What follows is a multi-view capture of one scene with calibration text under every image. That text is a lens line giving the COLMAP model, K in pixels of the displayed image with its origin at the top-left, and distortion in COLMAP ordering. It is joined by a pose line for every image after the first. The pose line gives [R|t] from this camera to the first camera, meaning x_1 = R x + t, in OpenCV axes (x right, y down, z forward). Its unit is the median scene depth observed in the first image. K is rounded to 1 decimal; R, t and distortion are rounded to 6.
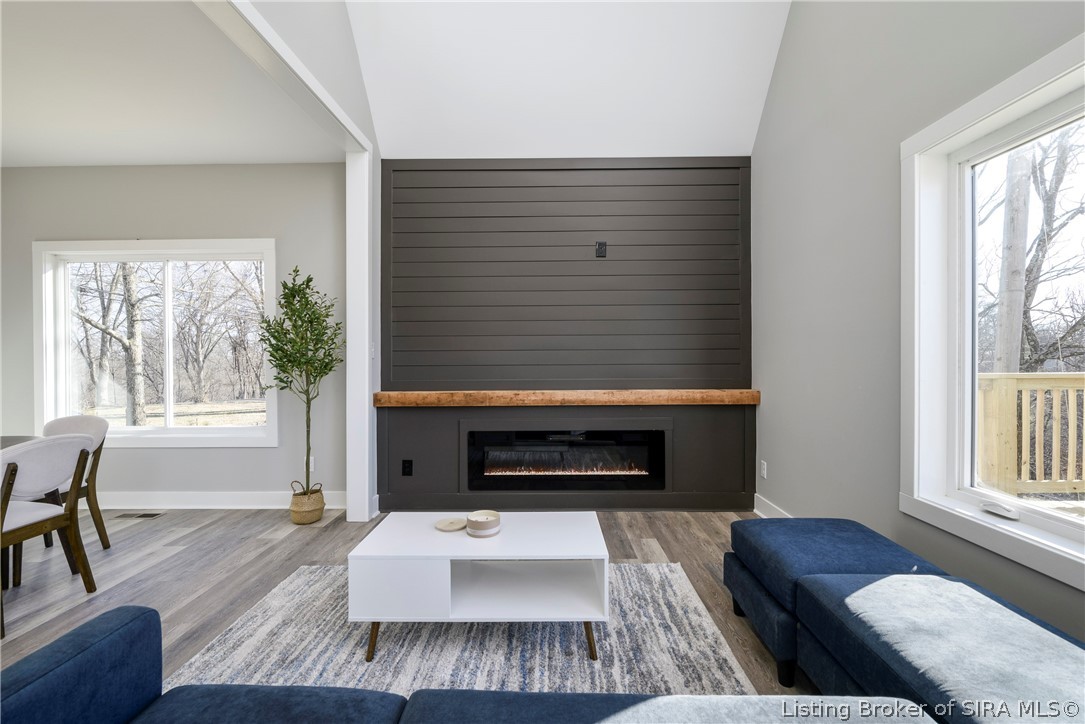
lens RADIAL K [[469.5, 0, 544.4], [0, 469.5, 359.1], [0, 0, 1]] dist [0.004089, 0.000039]
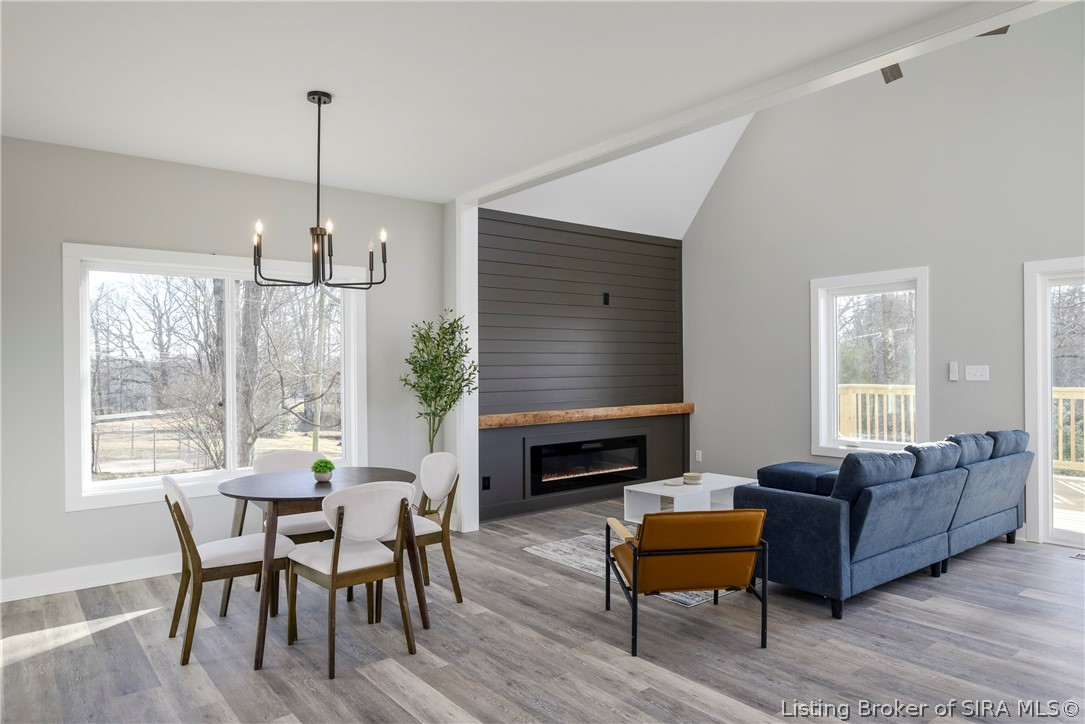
lens RADIAL K [[692.6, 0, 542.4], [0, 692.6, 365.1], [0, 0, 1]] dist [-0.006826, 0.005654]
pose [[0.779841, 0.000117, 0.625978, -1.233362], [0.010789, 0.999849, -0.013627, -0.026265], [-0.625885, 0.017381, 0.779722, -0.382353]]
